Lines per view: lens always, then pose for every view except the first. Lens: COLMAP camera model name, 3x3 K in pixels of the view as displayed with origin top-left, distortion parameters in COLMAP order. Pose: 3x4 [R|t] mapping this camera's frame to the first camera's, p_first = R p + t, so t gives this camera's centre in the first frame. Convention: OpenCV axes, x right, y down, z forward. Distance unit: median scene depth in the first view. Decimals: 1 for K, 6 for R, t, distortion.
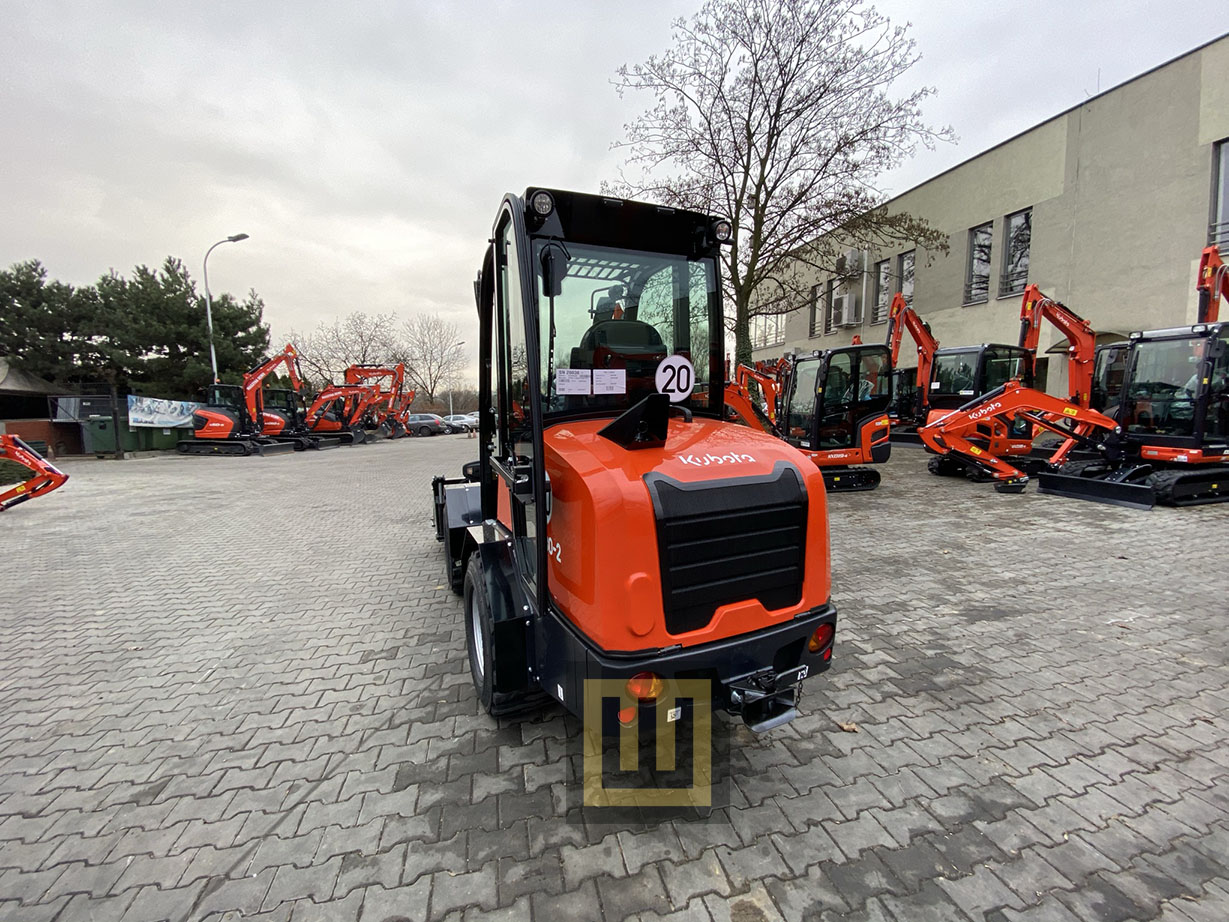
lens RADIAL K [[494.8, 0, 610.3], [0, 494.8, 463.6], [0, 0, 1]] dist [0.013374, -0.017077]
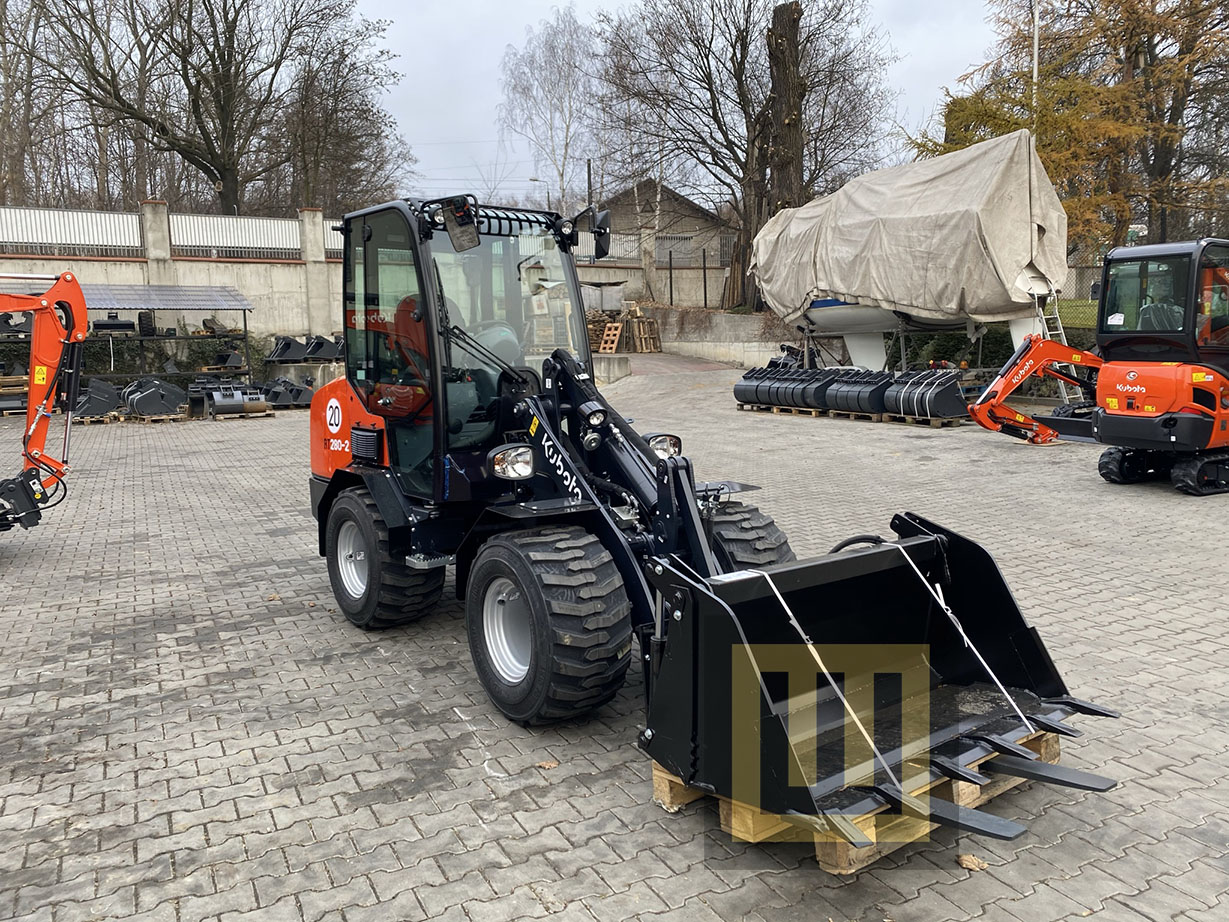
lens RADIAL K [[940.6, 0, 614.5], [0, 940.6, 461.0], [0, 0, 1]] dist [0.044485, -0.038381]
pose [[-0.968685, 0.062170, -0.240385, 0.024152], [0.003837, 0.971778, 0.235866, -0.062313], [0.248265, 0.227558, -0.941585, 0.499831]]
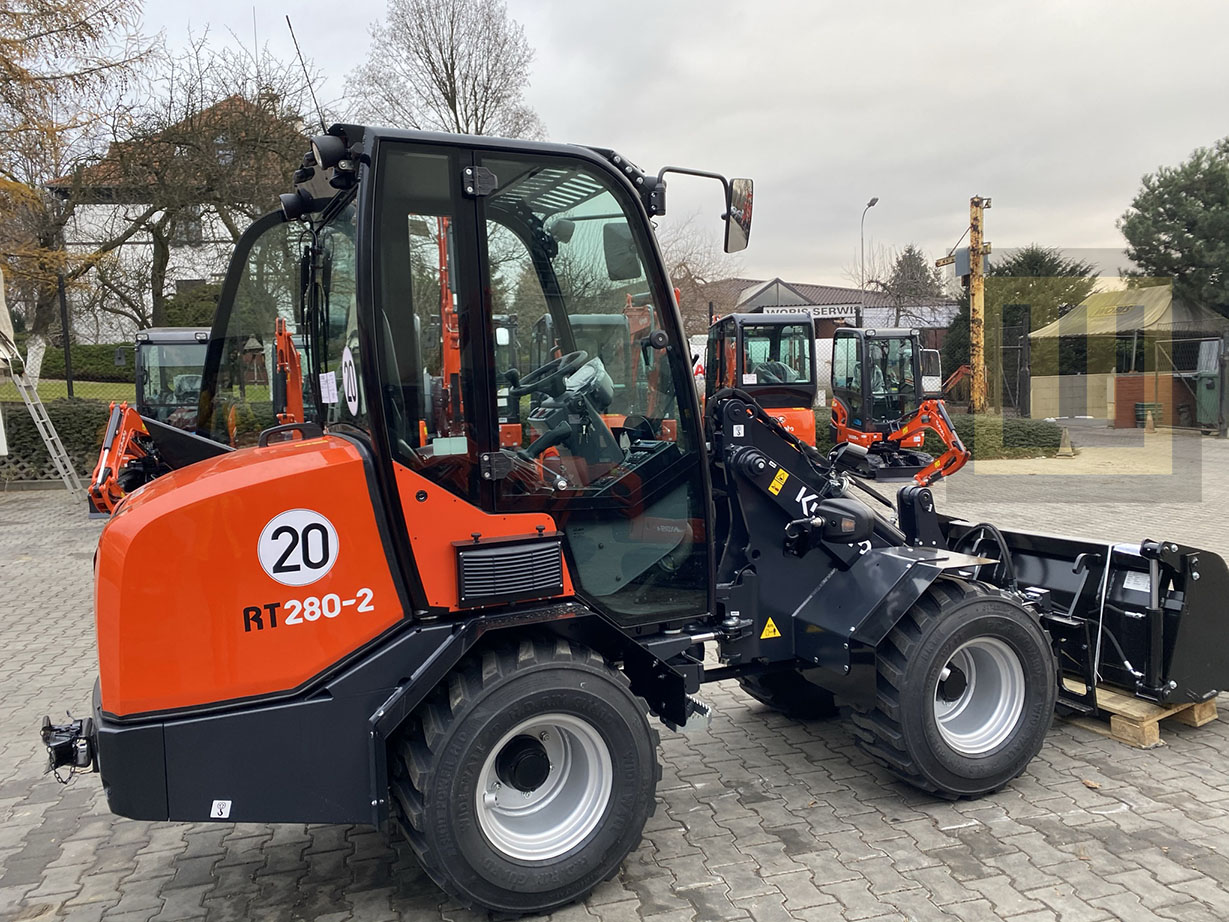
lens RADIAL K [[942.4, 0, 629.8], [0, 942.4, 464.3], [0, 0, 1]] dist [0.034804, -0.023472]
pose [[0.033063, 0.097881, -0.994649, 0.199851], [-0.079575, 0.992291, 0.095004, -0.029612], [0.996280, 0.076008, 0.040597, 0.186787]]
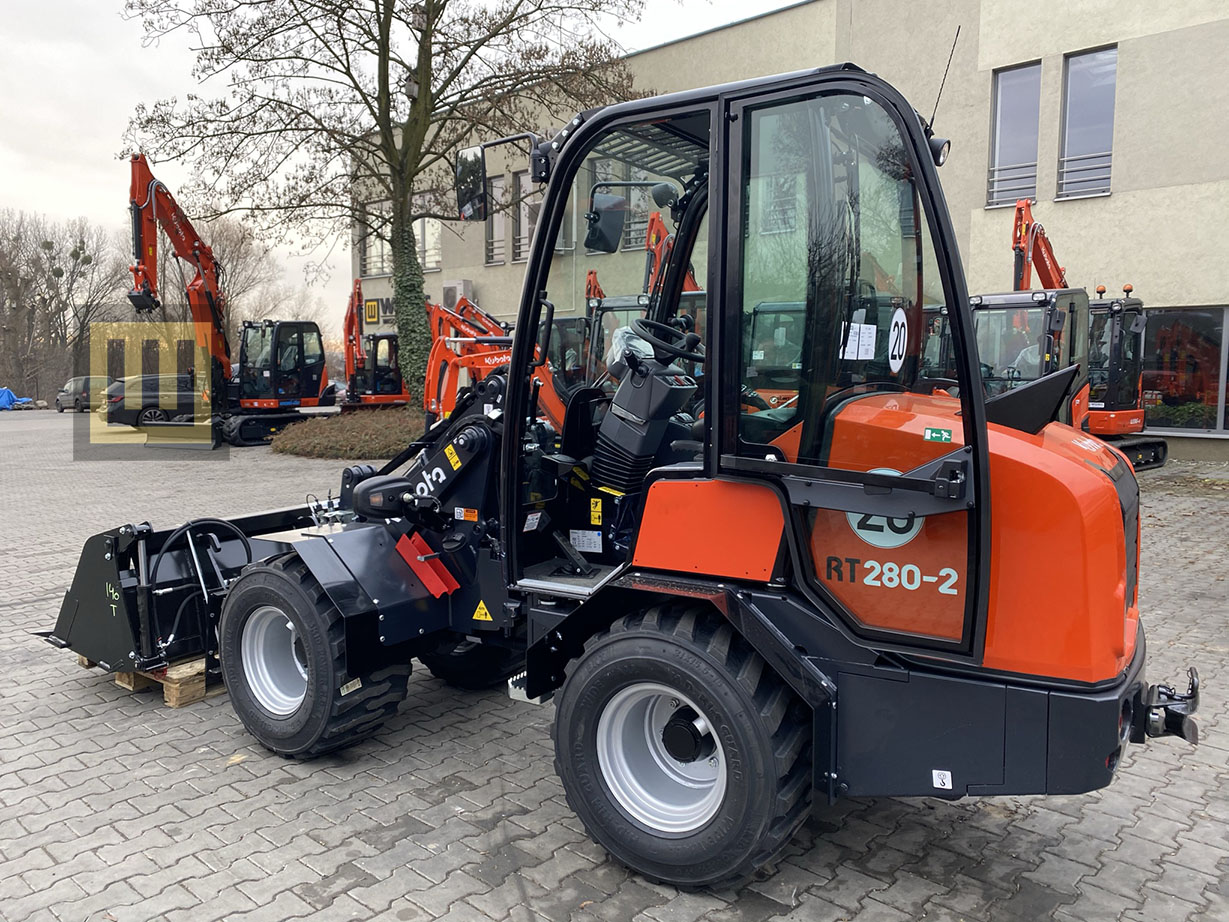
lens RADIAL K [[939.0, 0, 617.3], [0, 939.0, 451.0], [0, 0, 1]] dist [0.026855, -0.015211]
pose [[0.829925, -0.027319, 0.557206, -0.137329], [0.049745, 0.998445, -0.025140, 0.000543], [-0.555653, 0.048583, 0.829993, 0.012681]]
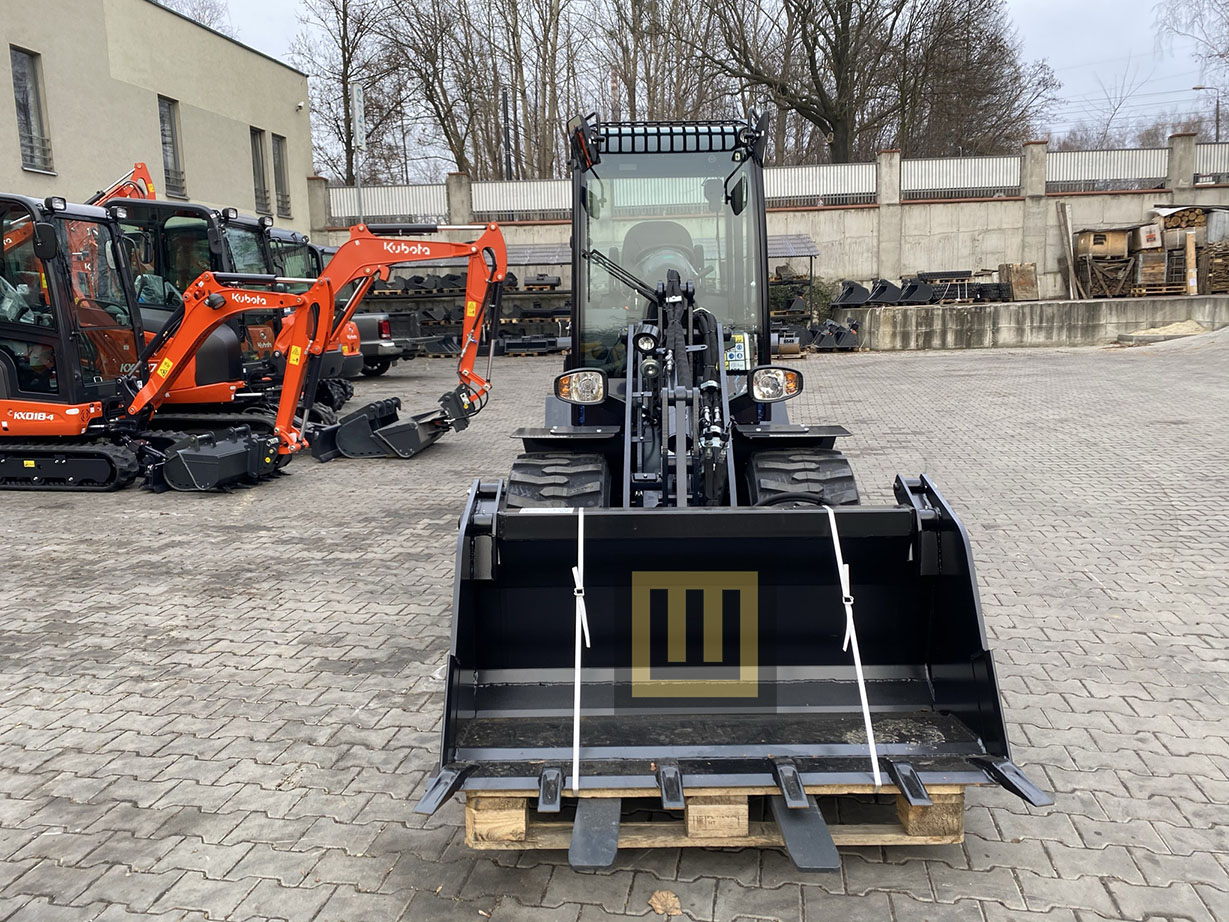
lens RADIAL K [[936.7, 0, 615.4], [0, 936.7, 457.7], [0, 0, 1]] dist [0.038117, -0.034984]
pose [[-0.918691, -0.025267, 0.394169, -0.121189], [0.083368, 0.963064, 0.256042, -0.046113], [-0.386079, 0.268084, -0.882651, 0.473875]]
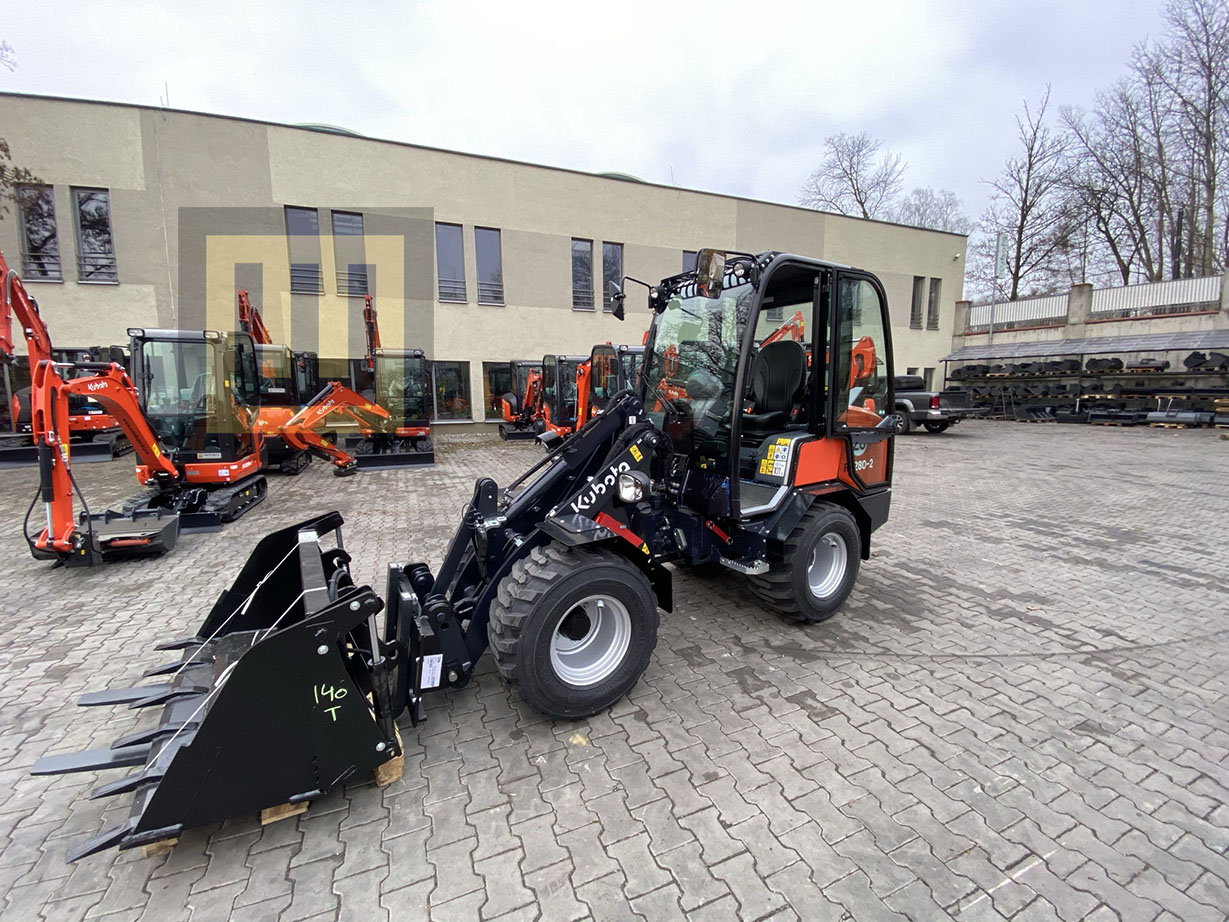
lens RADIAL K [[494.8, 0, 610.3], [0, 494.8, 463.6], [0, 0, 1]] dist [0.013374, -0.017077]
pose [[-0.157249, -0.125852, 0.979507, -0.213569], [0.131311, 0.980375, 0.147044, -0.028725], [-0.978790, 0.151742, -0.137637, 0.255272]]
